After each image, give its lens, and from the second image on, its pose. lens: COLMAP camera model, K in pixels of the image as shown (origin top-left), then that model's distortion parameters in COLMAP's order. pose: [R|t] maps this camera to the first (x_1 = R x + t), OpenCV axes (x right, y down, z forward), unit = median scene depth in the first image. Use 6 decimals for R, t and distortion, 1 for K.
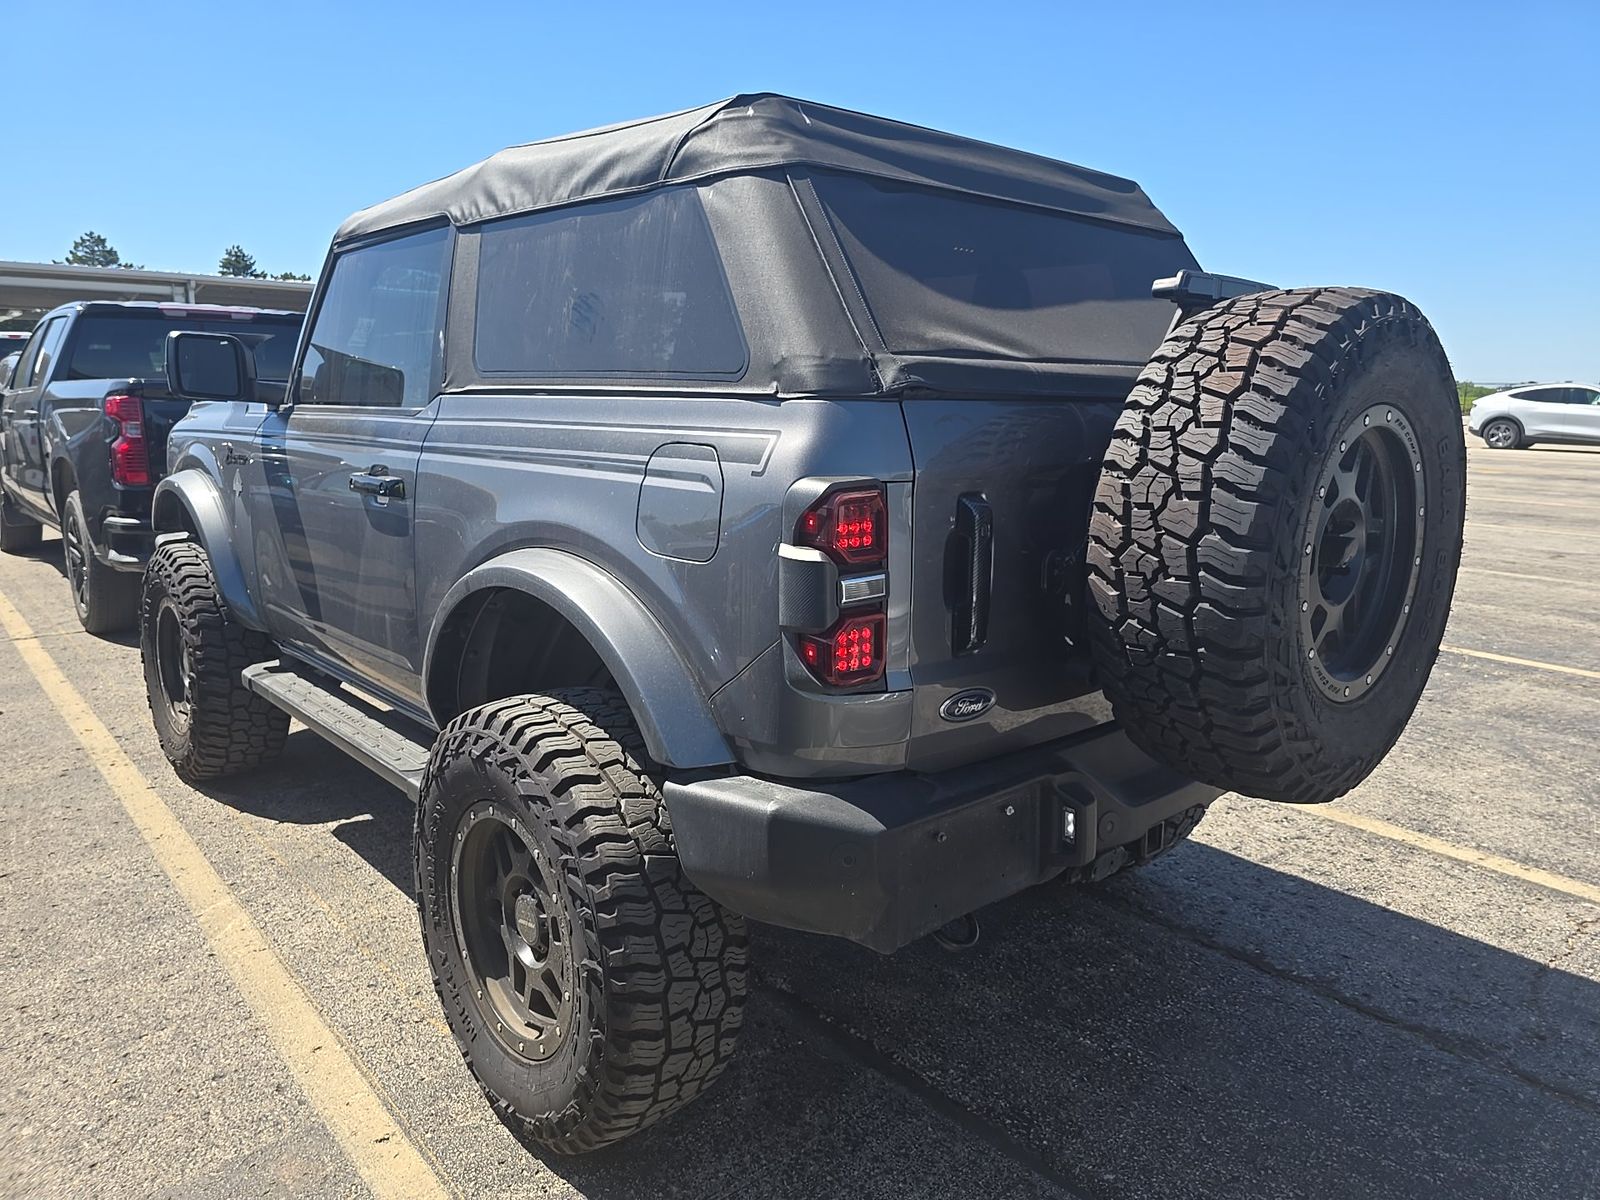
lens RADIAL K [[1089.8, 0, 800.0], [0, 1089.8, 600.0], [0, 0, 1]] dist [0.021369, -0.002910]
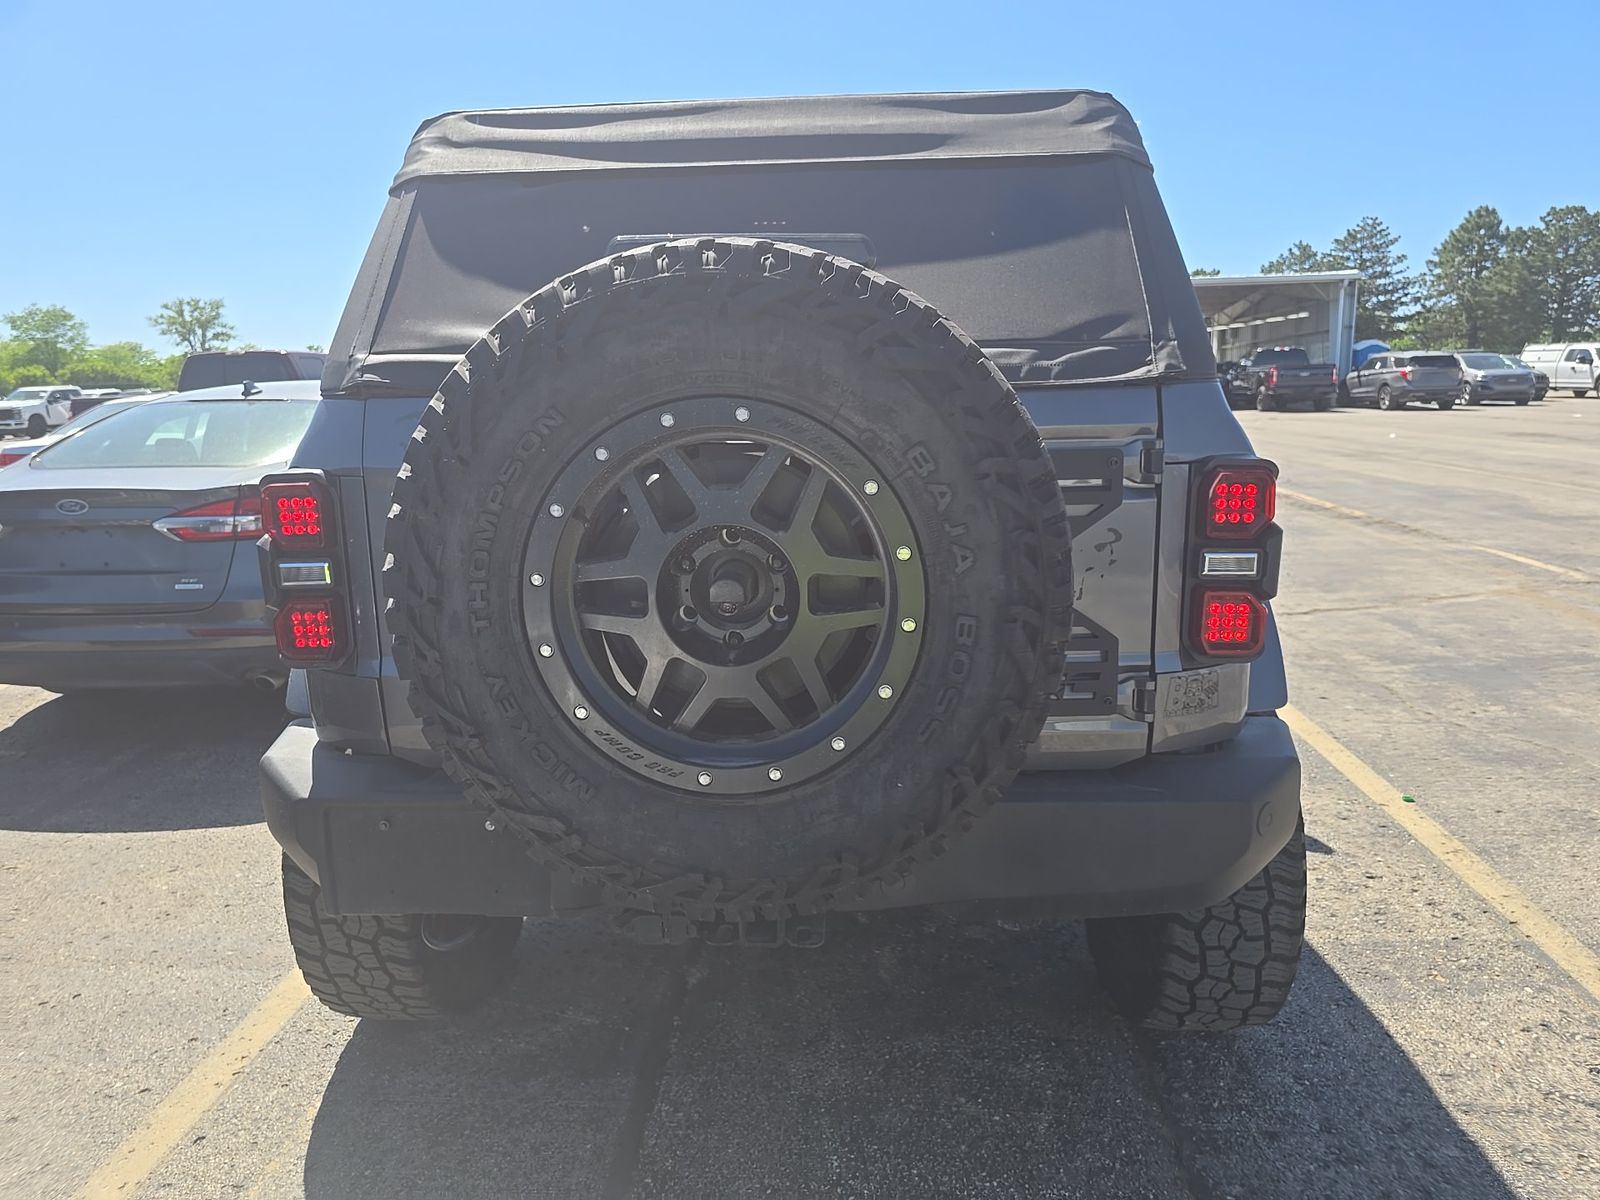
lens RADIAL K [[1089.4, 0, 800.0], [0, 1089.4, 600.0], [0, 0, 1]] dist [0.002311, -0.000830]
pose [[0.708531, 0.115328, -0.696192, 0.704628], [-0.108719, 0.992616, 0.053787, -0.057509], [0.697255, 0.037580, 0.715838, 0.341031]]
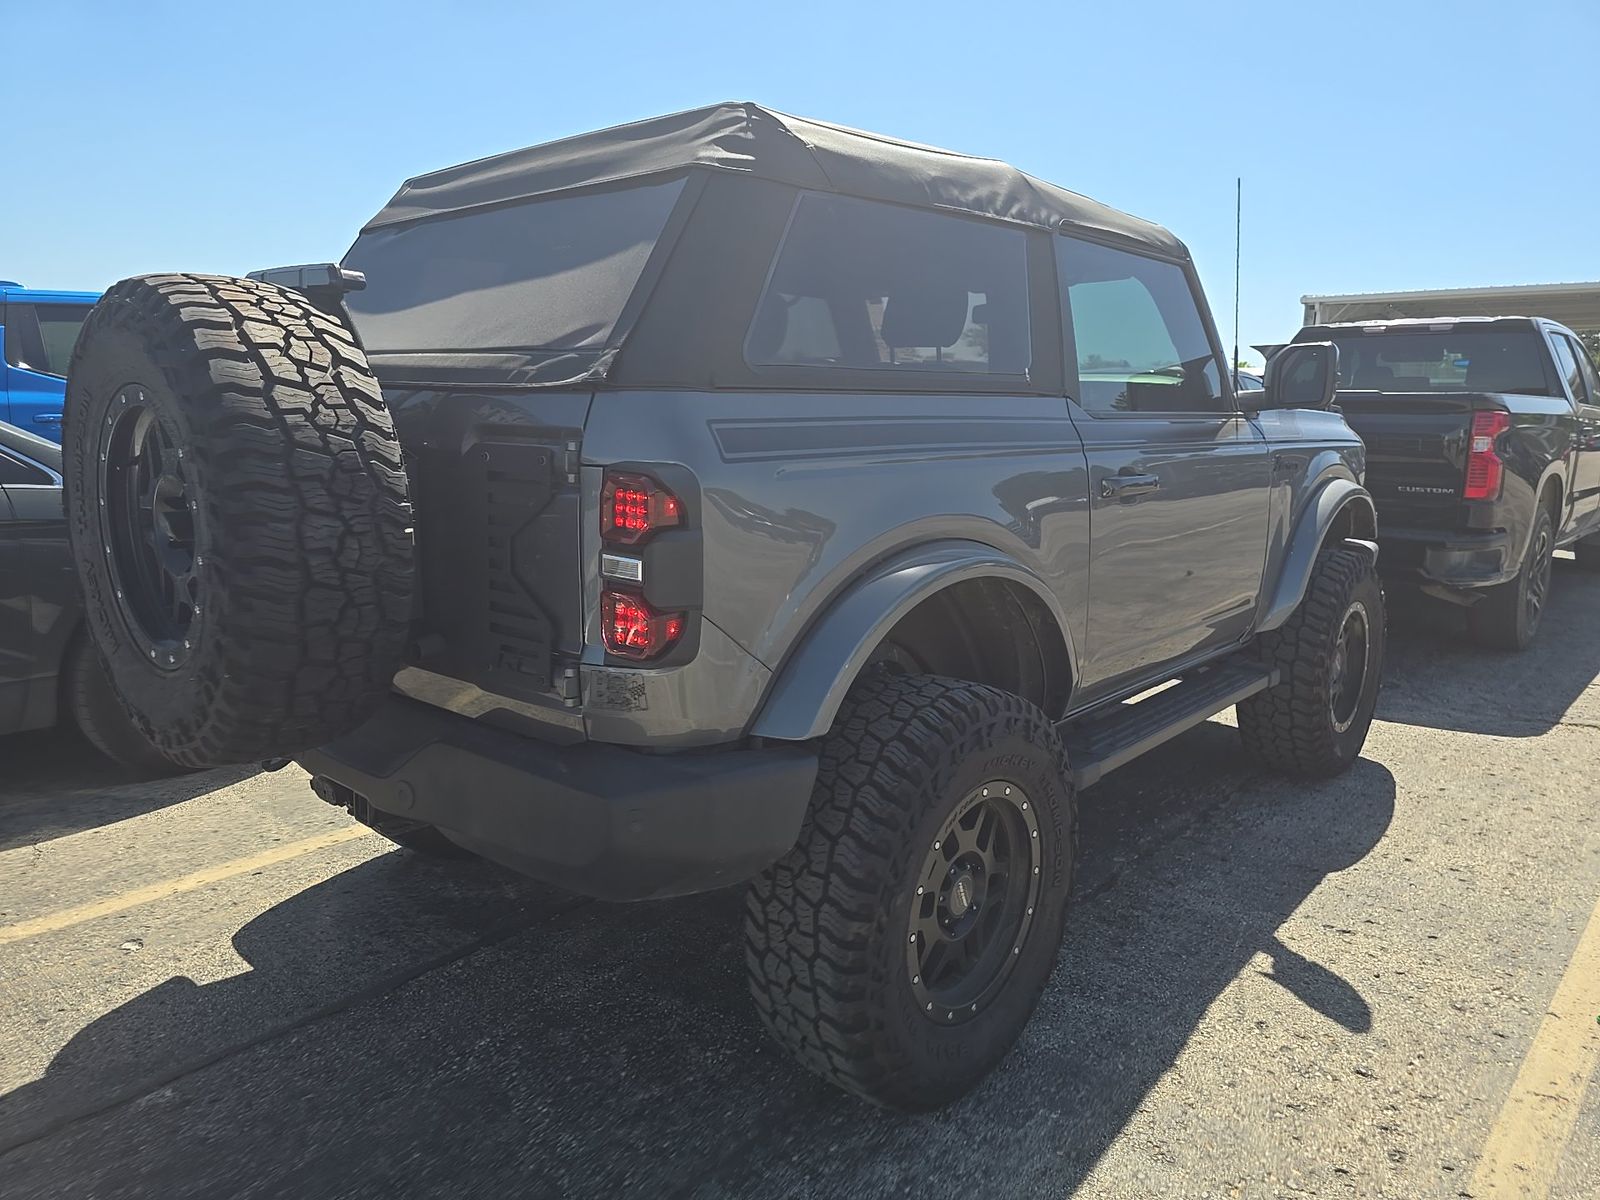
lens RADIAL K [[1089.8, 0, 800.0], [0, 1089.8, 600.0], [0, 0, 1]] dist [0.021369, -0.002910]
pose [[0.114314, 0.176765, -0.977592, 1.085038], [-0.196070, 0.968701, 0.152230, -0.171176], [0.973904, 0.174275, 0.145395, 0.977615]]
